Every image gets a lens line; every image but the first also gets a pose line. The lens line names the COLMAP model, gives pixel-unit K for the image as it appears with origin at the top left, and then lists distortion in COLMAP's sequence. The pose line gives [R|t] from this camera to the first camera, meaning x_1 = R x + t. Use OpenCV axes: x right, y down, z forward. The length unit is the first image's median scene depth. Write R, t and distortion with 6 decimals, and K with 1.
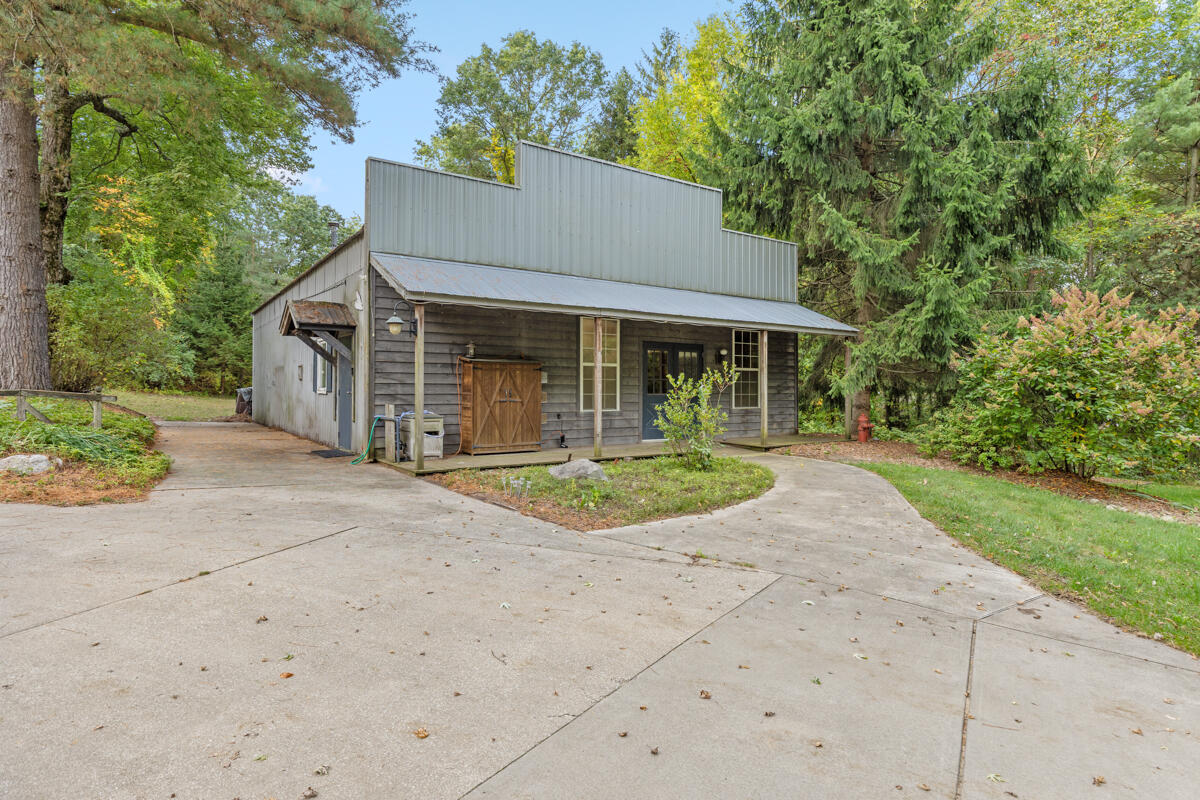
lens RADIAL K [[694.5, 0, 600.0], [0, 694.5, 400.0], [0, 0, 1]] dist [-0.002717, 0.000958]
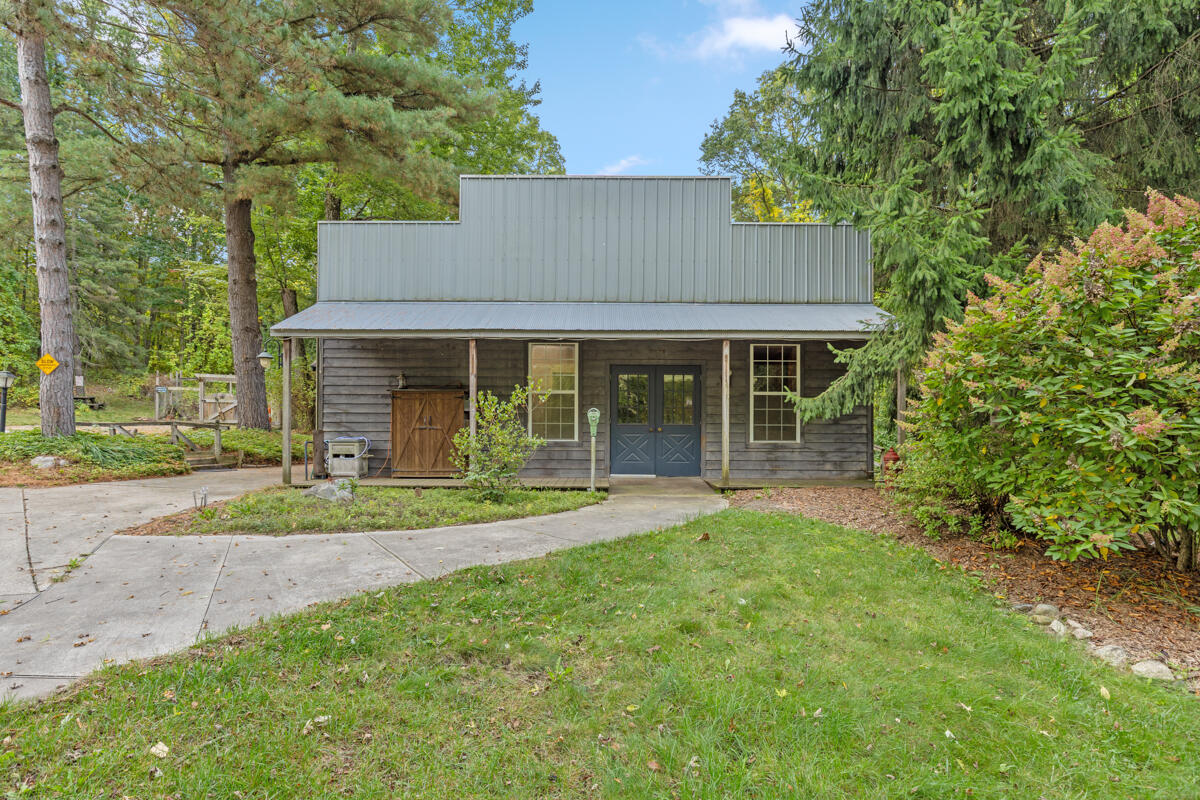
lens RADIAL K [[582.8, 0, 600.0], [0, 582.8, 448.5], [0, 0, 1]] dist [0.000438, 0.000211]
pose [[0.782511, 0.029350, -0.621945, 0.537606], [-0.012343, 0.999423, 0.031634, 0.000200], [0.622515, -0.017077, 0.782422, 0.406449]]
